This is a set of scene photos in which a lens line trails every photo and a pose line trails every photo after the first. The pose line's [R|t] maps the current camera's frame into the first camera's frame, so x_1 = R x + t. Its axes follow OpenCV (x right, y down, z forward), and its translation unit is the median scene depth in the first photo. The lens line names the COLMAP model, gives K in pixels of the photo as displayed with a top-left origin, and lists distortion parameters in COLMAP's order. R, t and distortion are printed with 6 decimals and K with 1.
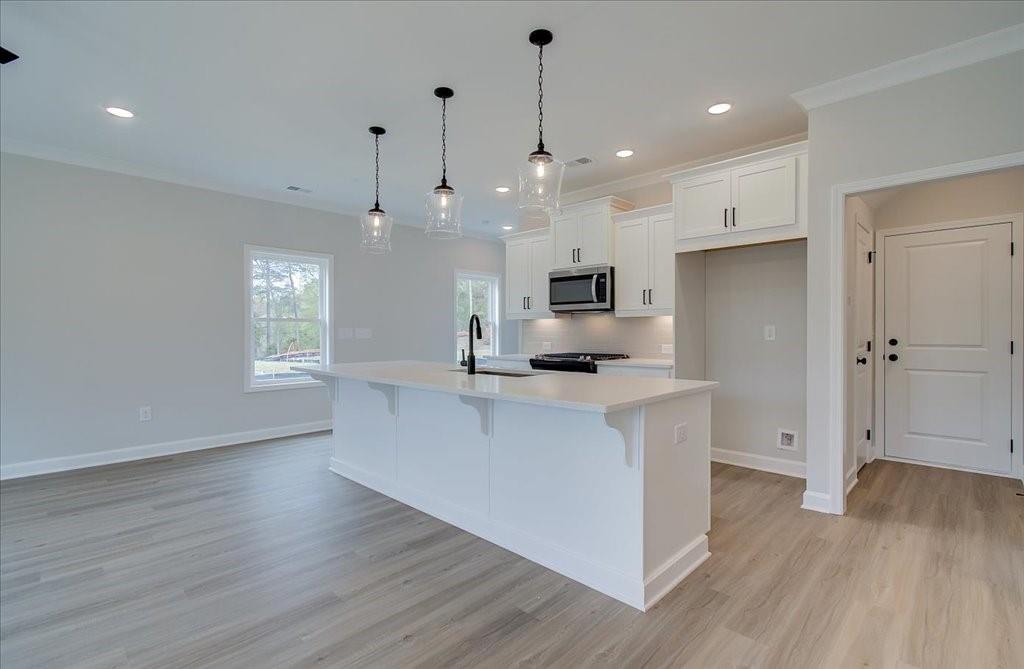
lens RADIAL K [[479.3, 0, 516.4], [0, 479.3, 333.9], [0, 0, 1]] dist [0.001284, 0.000106]
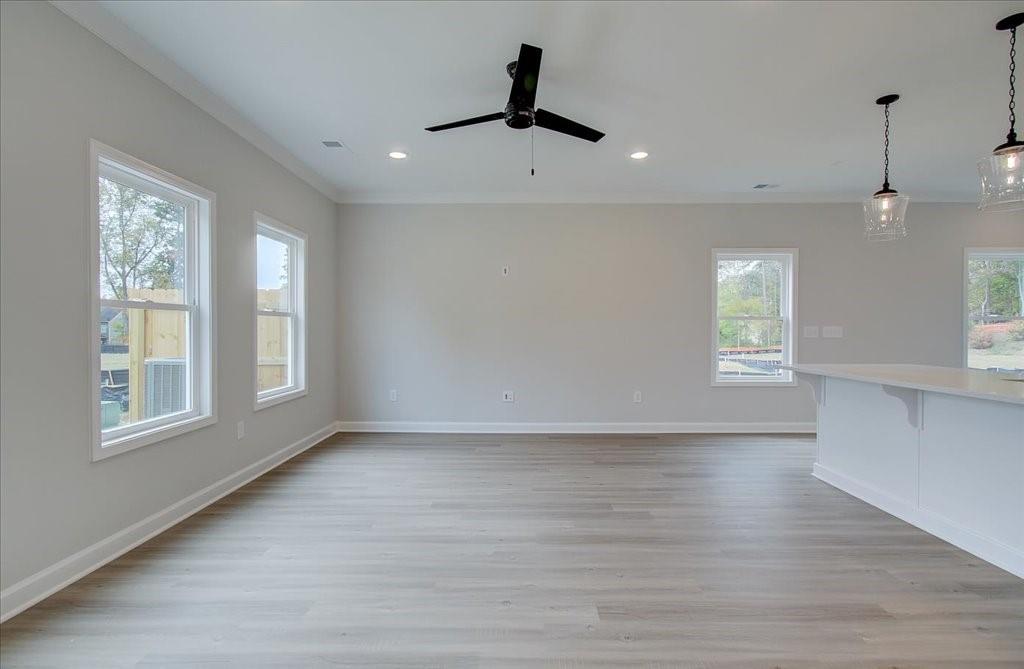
lens RADIAL K [[490.4, 0, 512.0], [0, 490.4, 334.5], [0, 0, 1]] dist [0.004011, 0.000175]
pose [[0.687168, 0.009118, -0.726441, -0.105285], [-0.005951, 0.999958, 0.006922, 0.001577], [0.726474, -0.000434, 0.687194, -0.112936]]
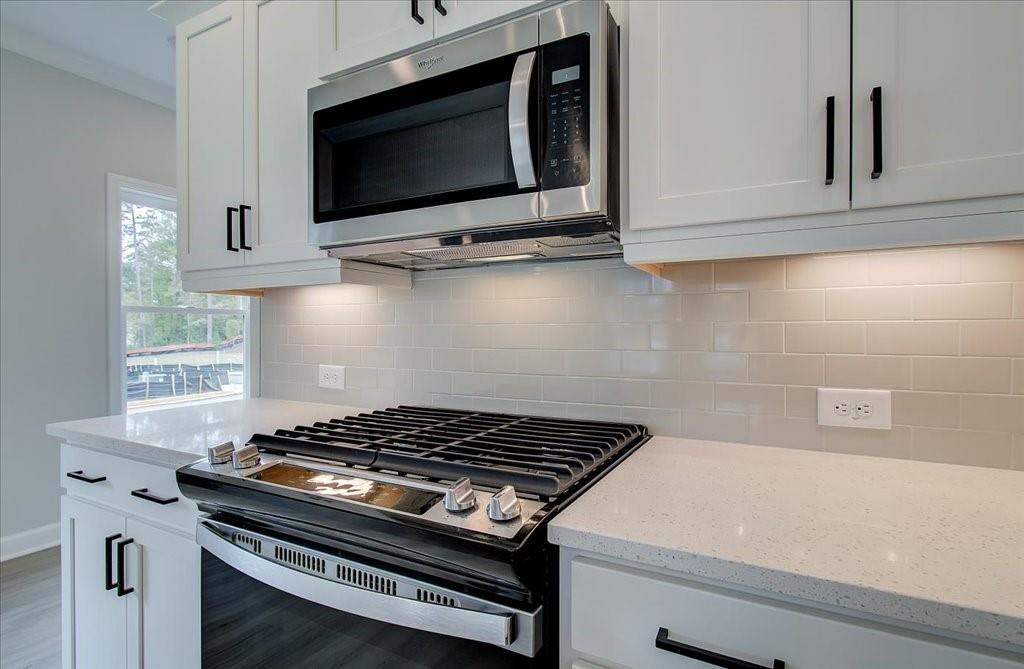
lens RADIAL K [[437.6, 0, 495.7], [0, 437.6, 334.2], [0, 0, 1]] dist [-0.007725, 0.000085]
pose [[0.946799, -0.007387, 0.321740, 0.118215], [0.004613, 0.999945, 0.009382, -0.008722], [-0.321791, -0.007398, 0.946782, 1.060959]]
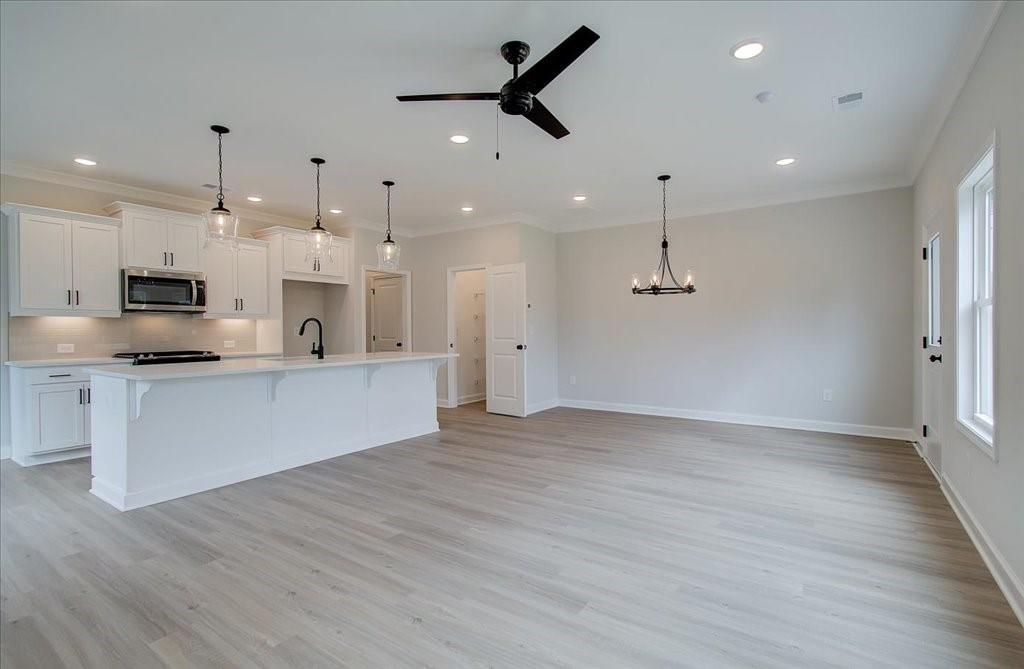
lens RADIAL K [[479.3, 0, 516.4], [0, 479.3, 333.9], [0, 0, 1]] dist [0.001284, 0.000106]
pose [[-0.168162, -0.008111, 0.985726, -1.385422], [0.011816, 0.999878, 0.010244, -0.000553], [-0.985688, 0.013370, -0.168046, 0.562441]]
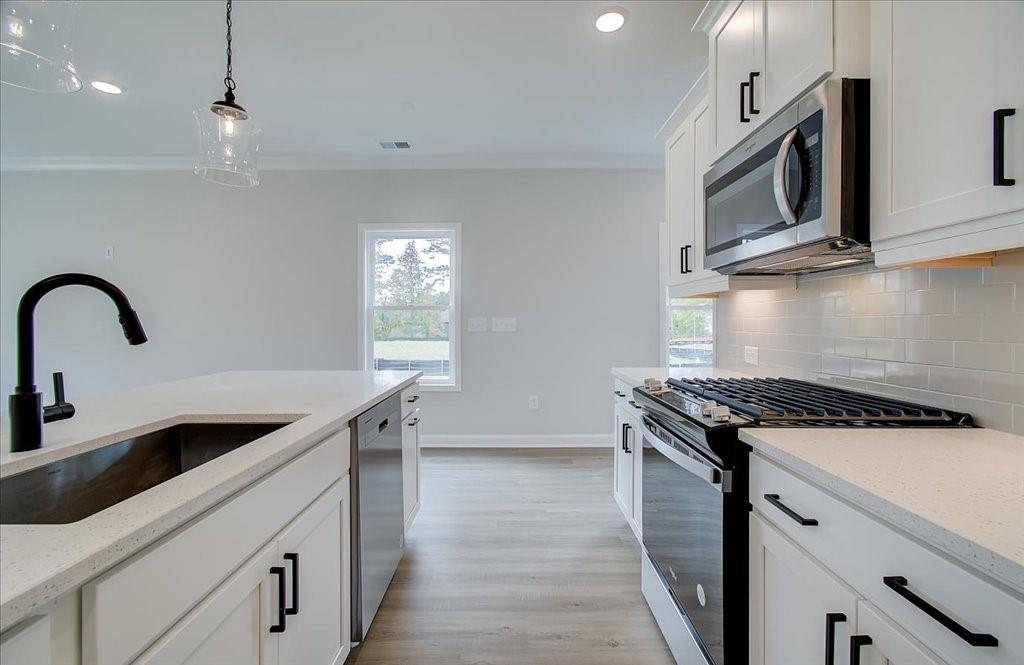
lens RADIAL K [[449.6, 0, 514.0], [0, 449.6, 331.1], [0, 0, 1]] dist [-0.004958, 0.000390]
pose [[0.692100, 0.015062, -0.721644, 0.317269], [-0.002103, 0.999820, 0.018851, -0.007310], [0.721798, -0.011528, 0.692008, 0.875846]]
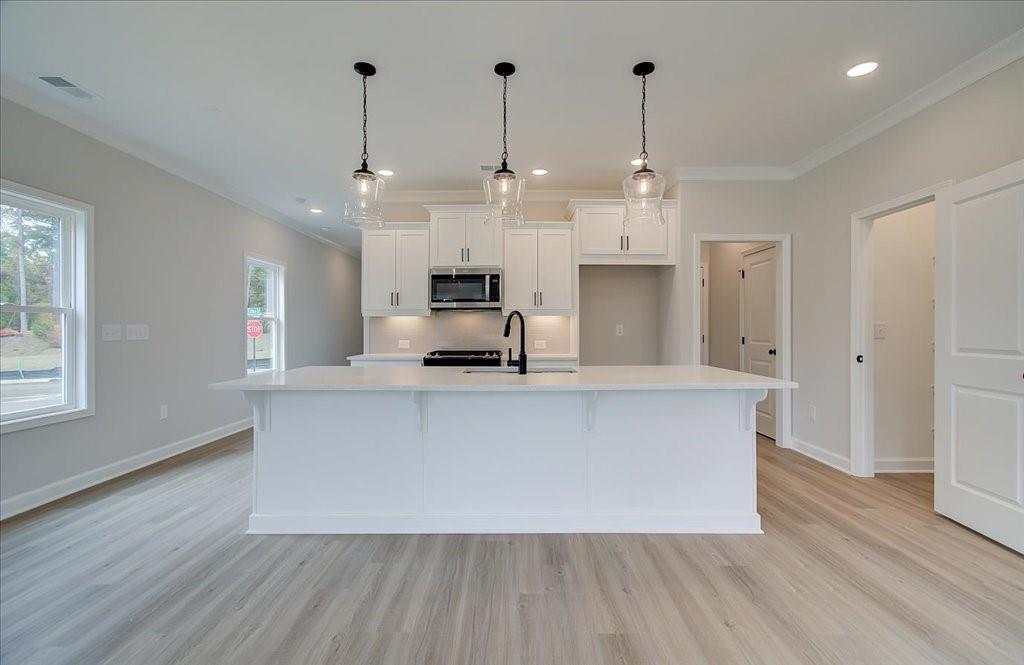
lens RADIAL K [[449.6, 0, 514.0], [0, 449.6, 331.1], [0, 0, 1]] dist [-0.004958, 0.000390]
pose [[0.718849, -0.004286, 0.695154, -0.620893], [0.004470, 0.999989, 0.001544, -0.002101], [-0.695152, 0.001997, 0.718860, 0.313698]]
